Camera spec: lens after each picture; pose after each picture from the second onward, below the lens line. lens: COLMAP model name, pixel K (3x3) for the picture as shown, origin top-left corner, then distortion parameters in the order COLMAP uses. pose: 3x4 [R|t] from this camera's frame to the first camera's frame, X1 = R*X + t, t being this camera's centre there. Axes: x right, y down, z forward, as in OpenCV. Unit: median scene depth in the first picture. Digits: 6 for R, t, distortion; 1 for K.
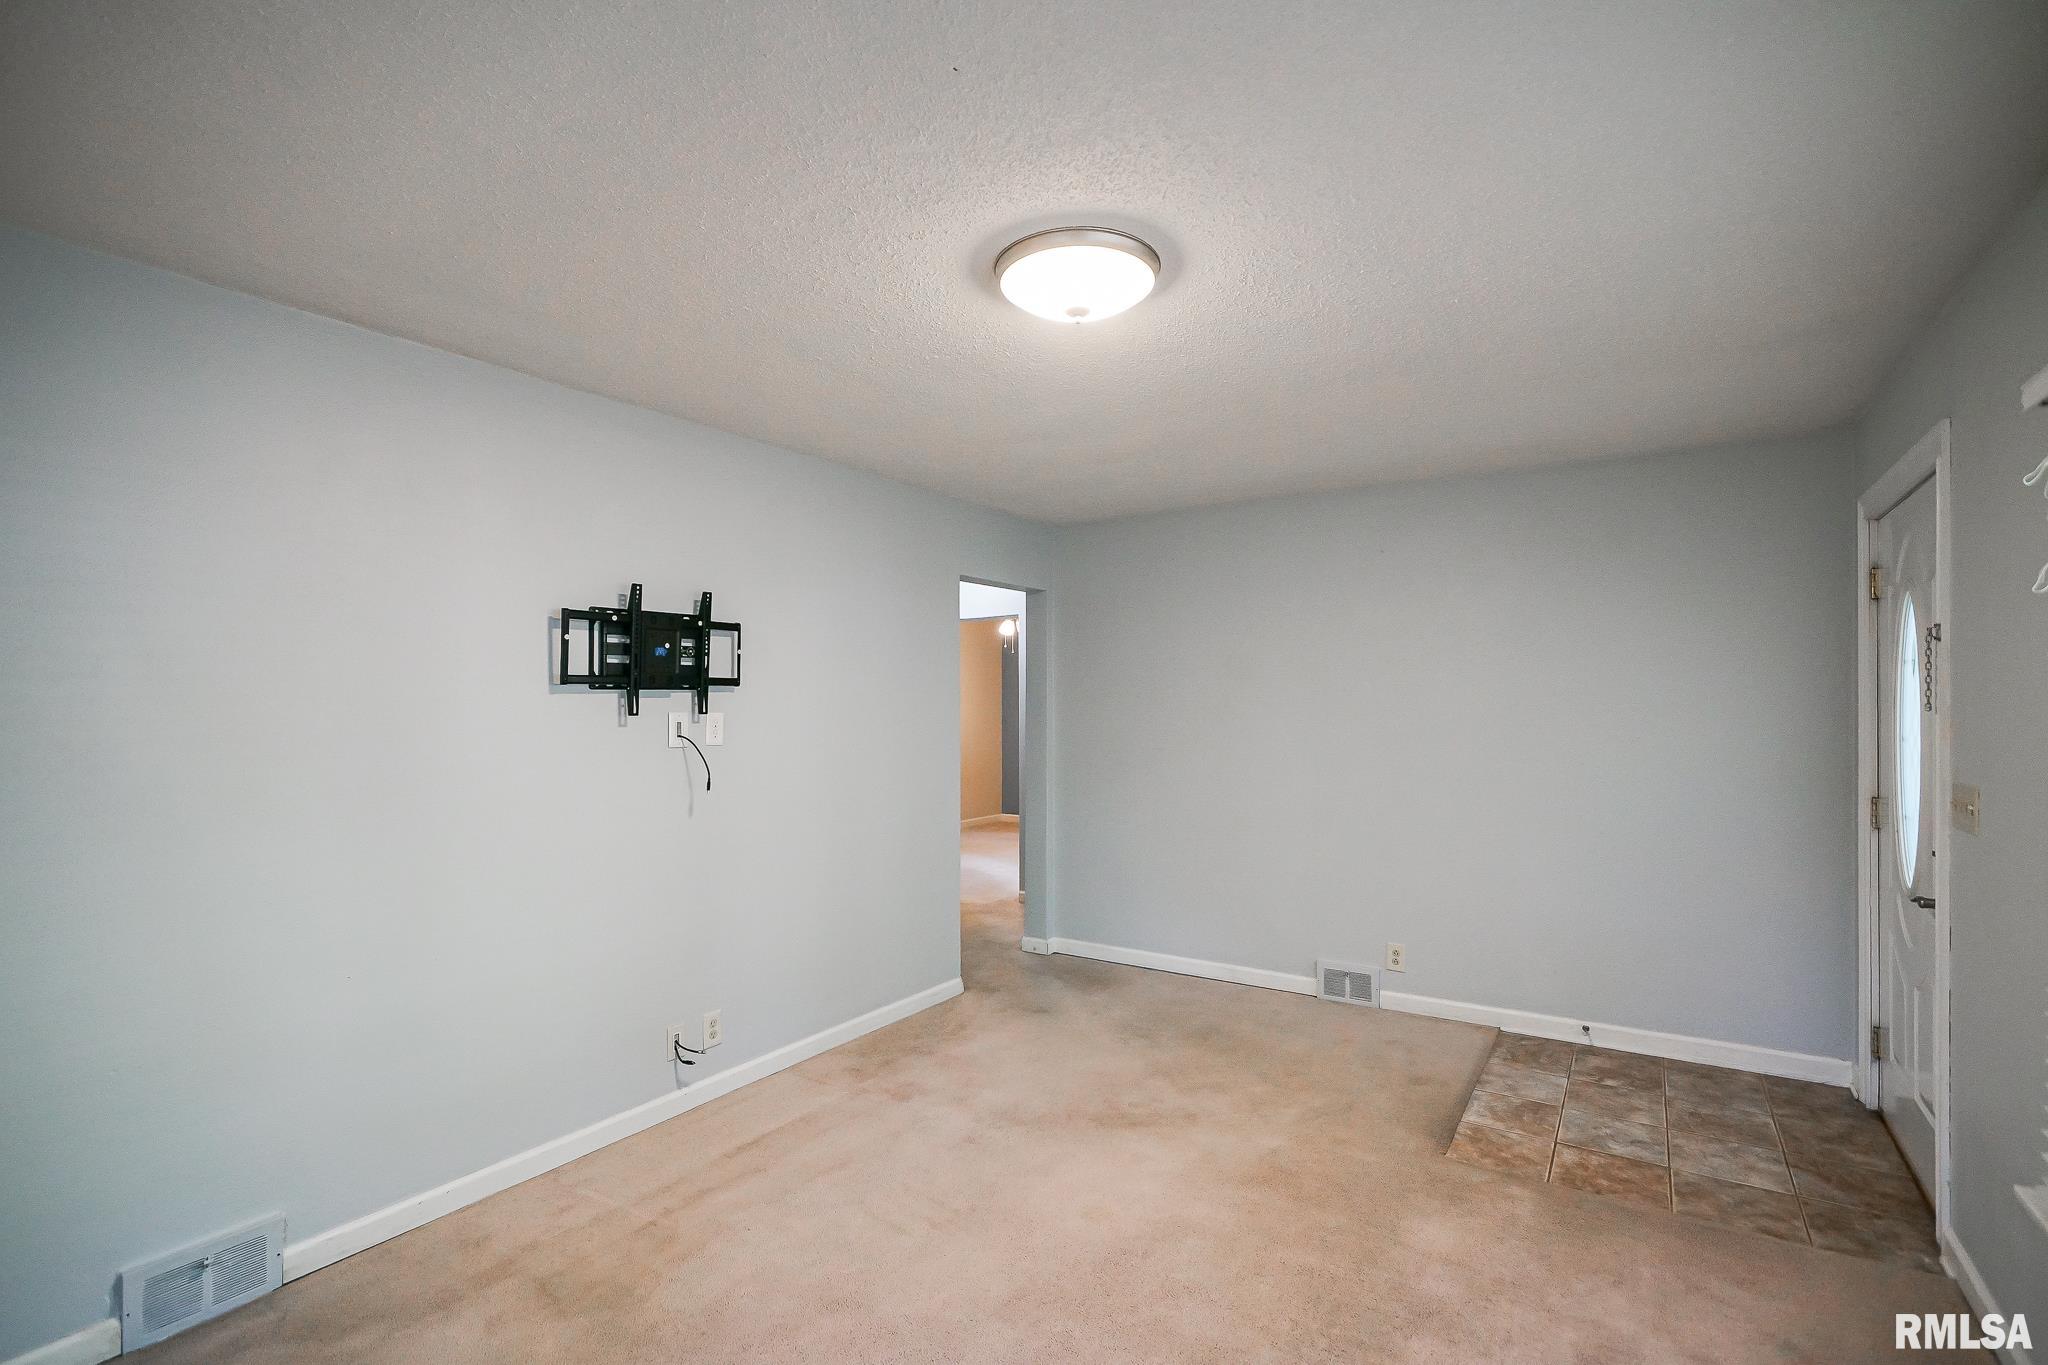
lens RADIAL K [[926.0, 0, 1036.5], [0, 926.0, 717.6], [0, 0, 1]] dist [-0.005781, 0.003230]
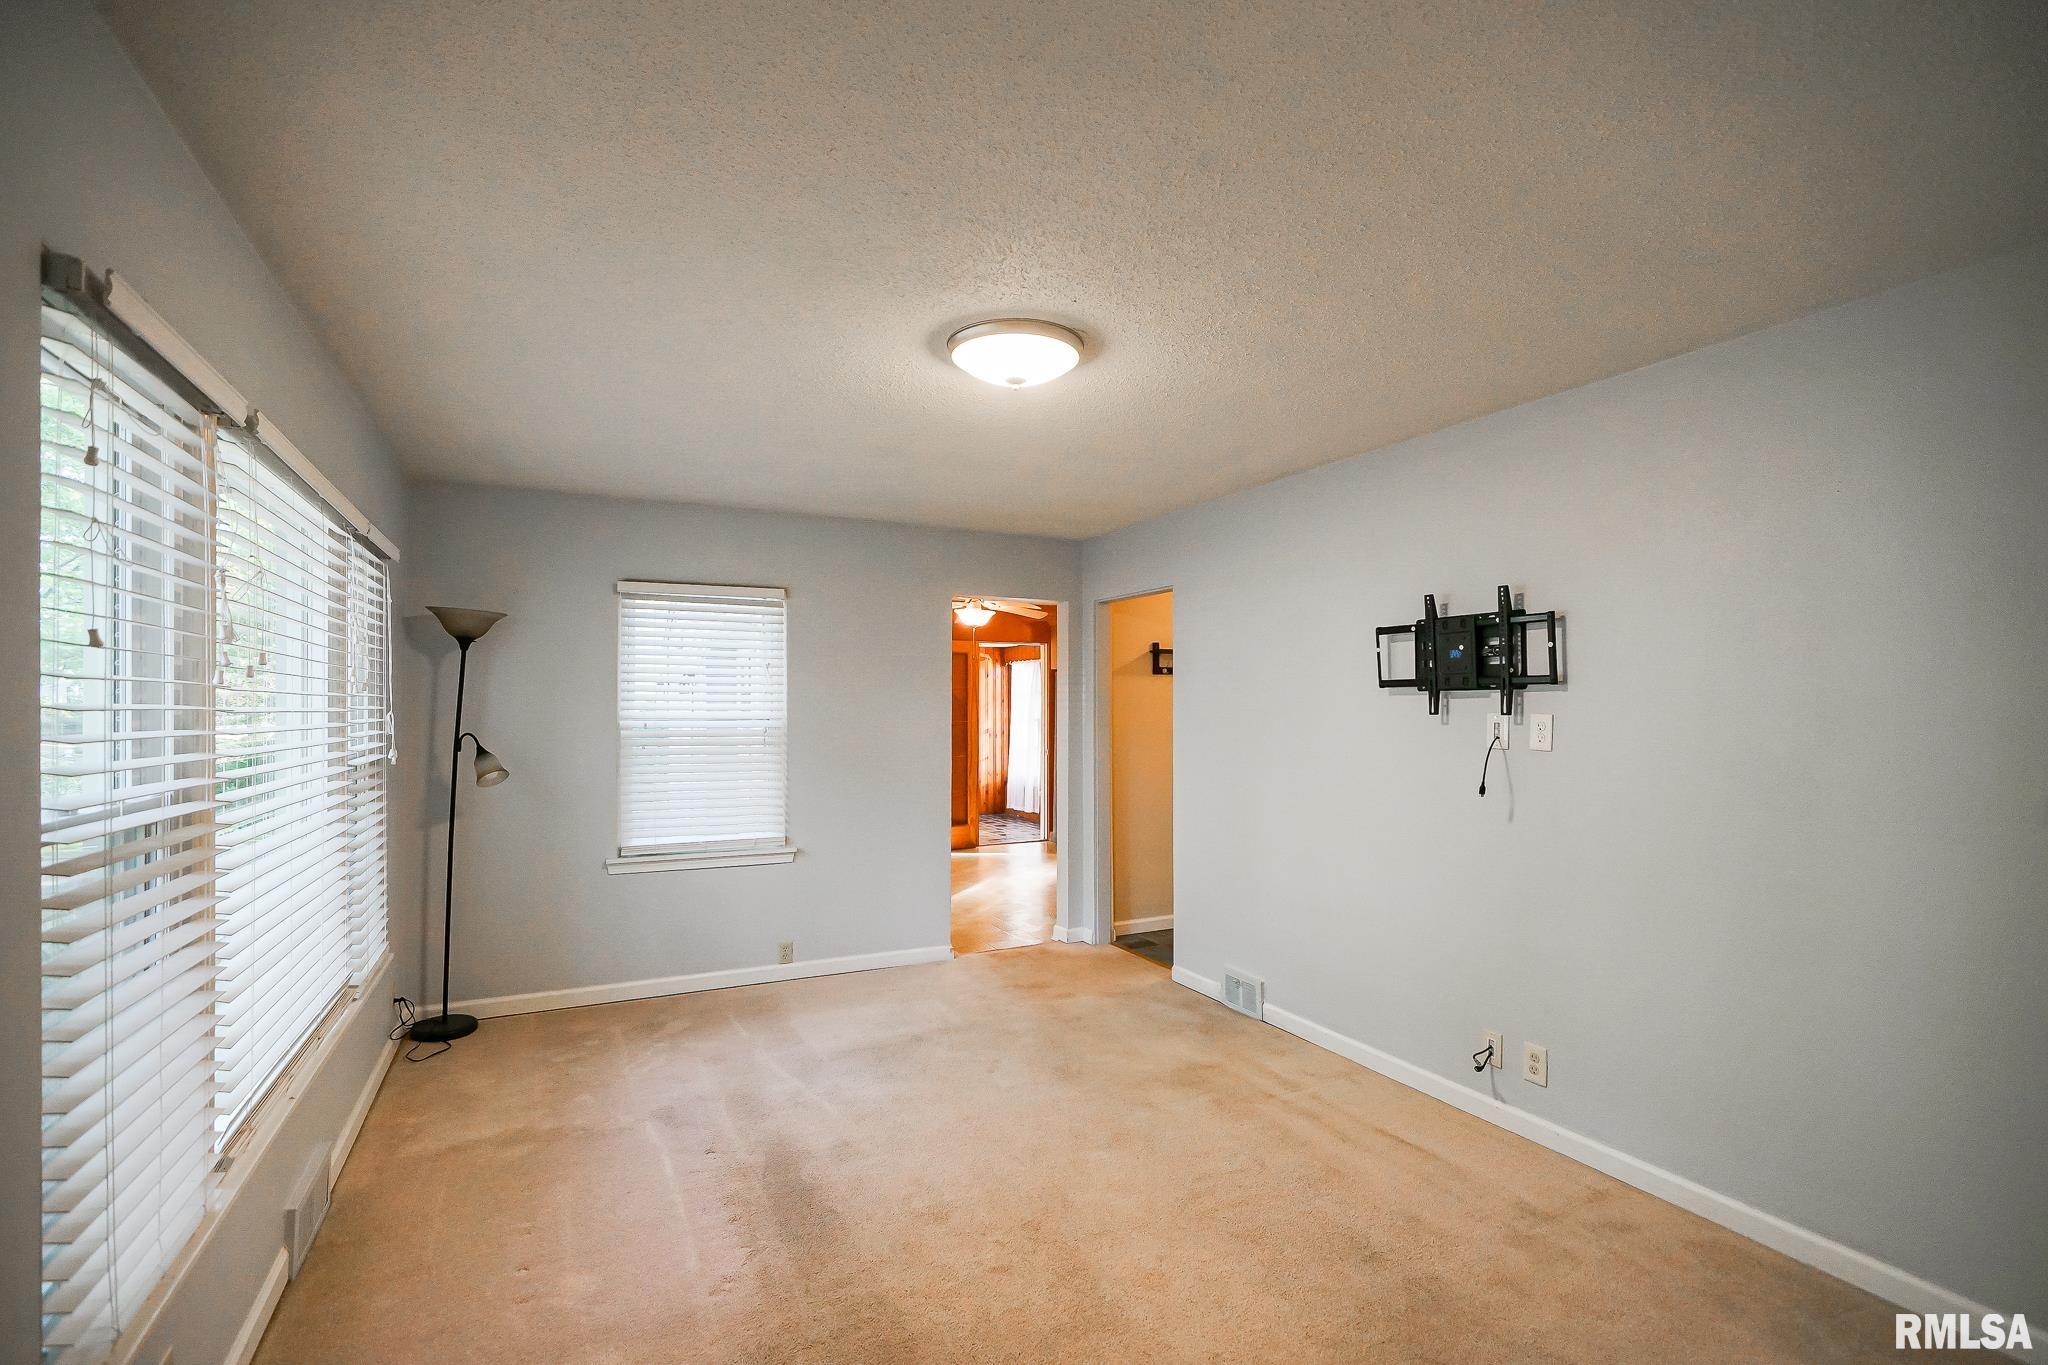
lens RADIAL K [[926.0, 0, 1019.1], [0, 926.0, 705.6], [0, 0, 1]] dist [-0.005781, 0.003230]
pose [[-0.508620, 0.003948, -0.860982, 0.707930], [-0.012460, 0.999851, 0.011946, -0.018874], [0.860901, 0.016804, -0.508495, 1.056414]]
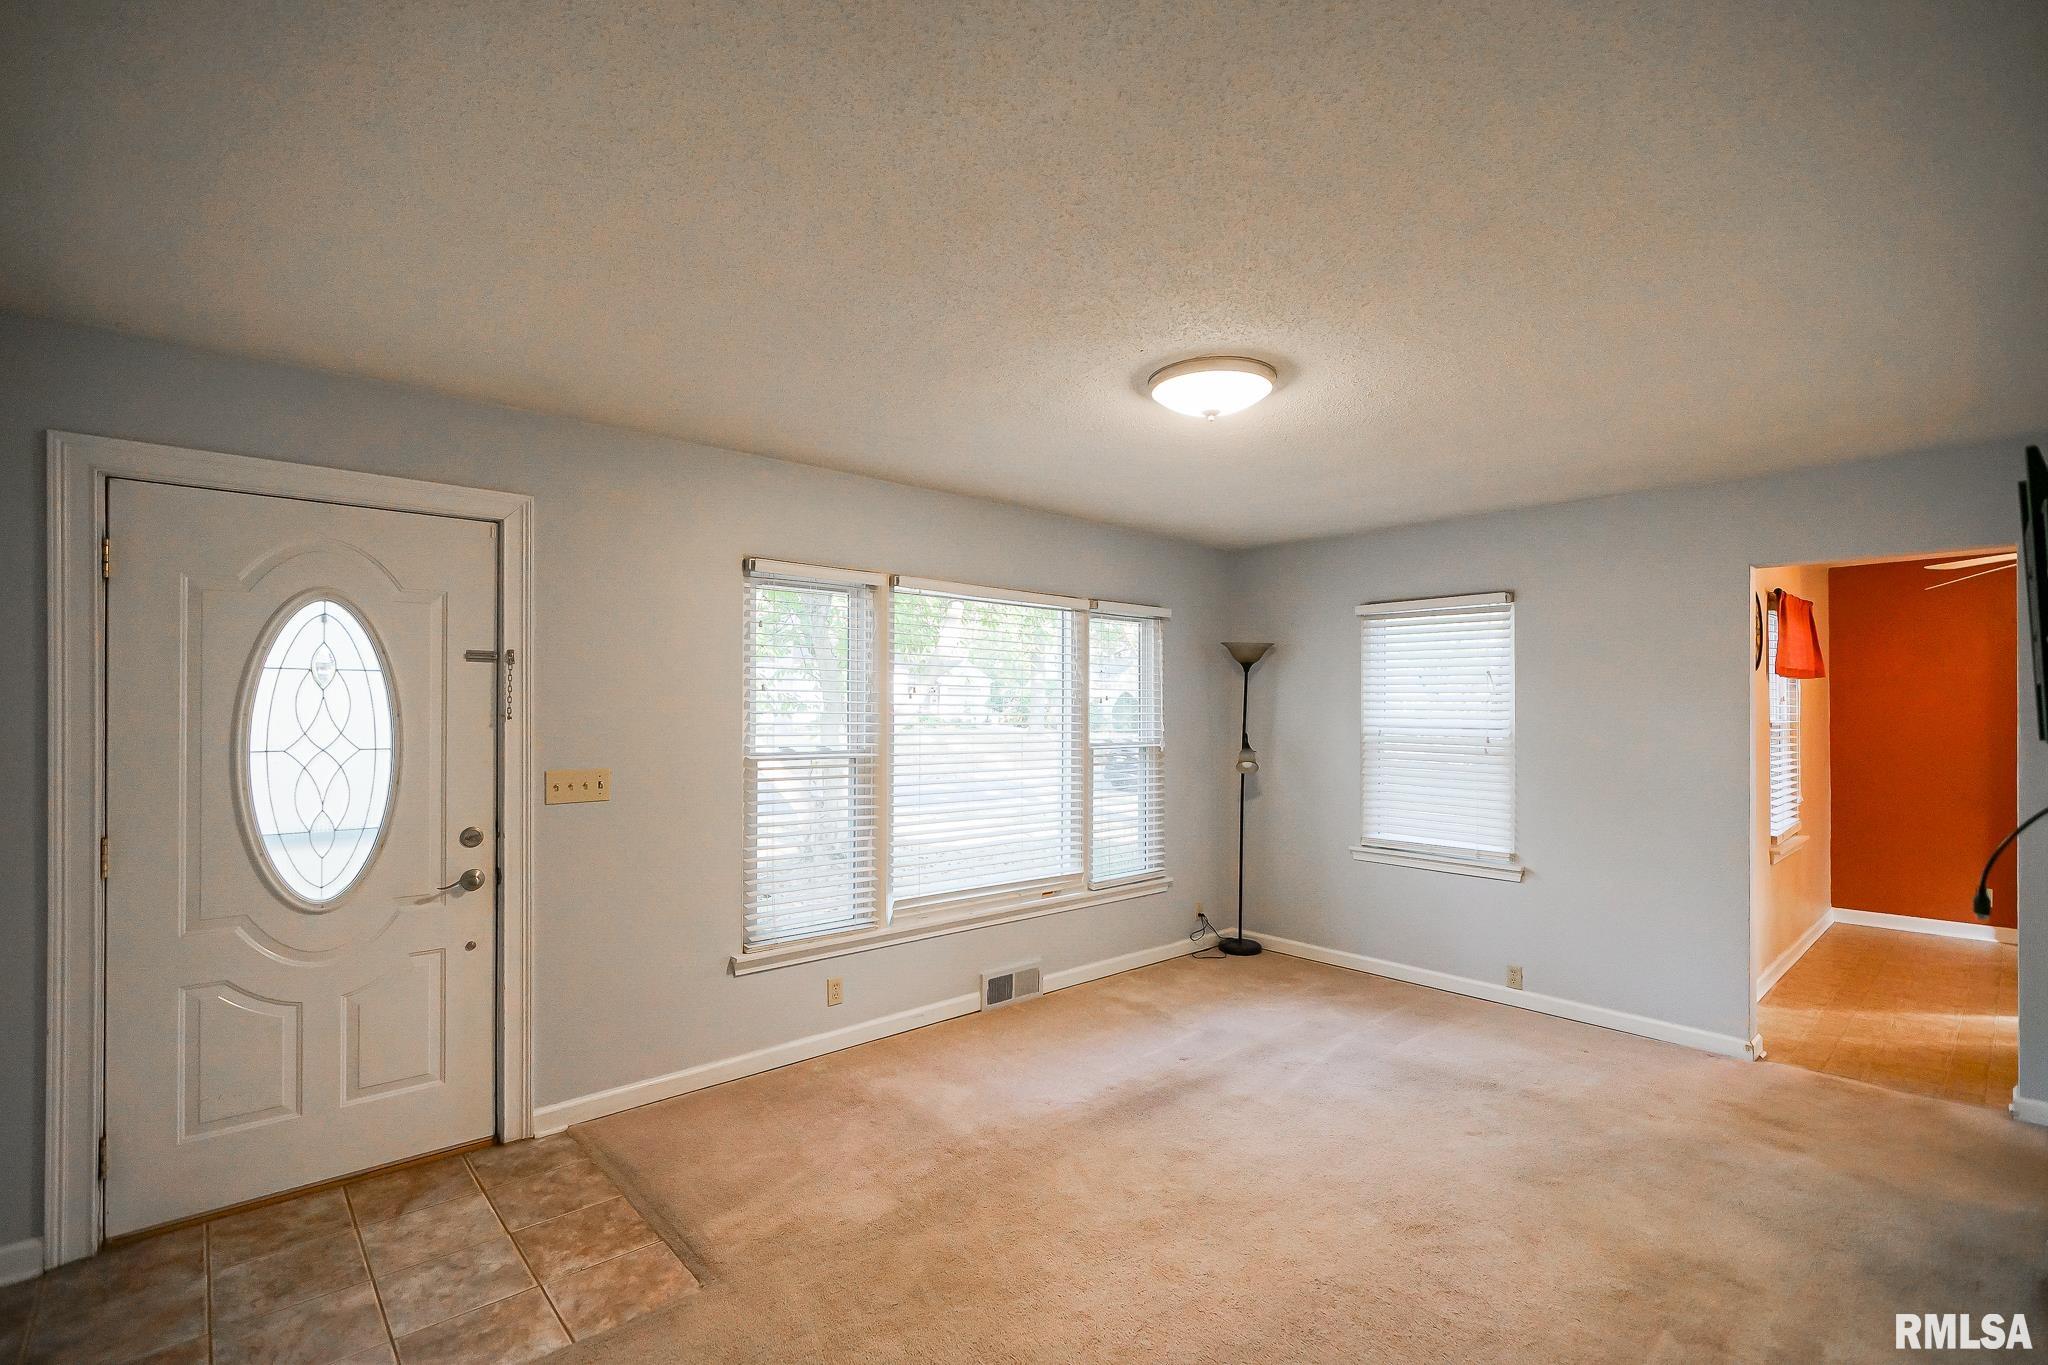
lens RADIAL K [[926.0, 0, 1031.2], [0, 926.0, 714.1], [0, 0, 1]] dist [-0.005781, 0.003230]
pose [[-0.967435, -0.001426, 0.253117, -0.024491], [0.003443, 0.999818, 0.018791, -0.026239], [-0.253098, 0.019051, -0.967253, 1.514692]]
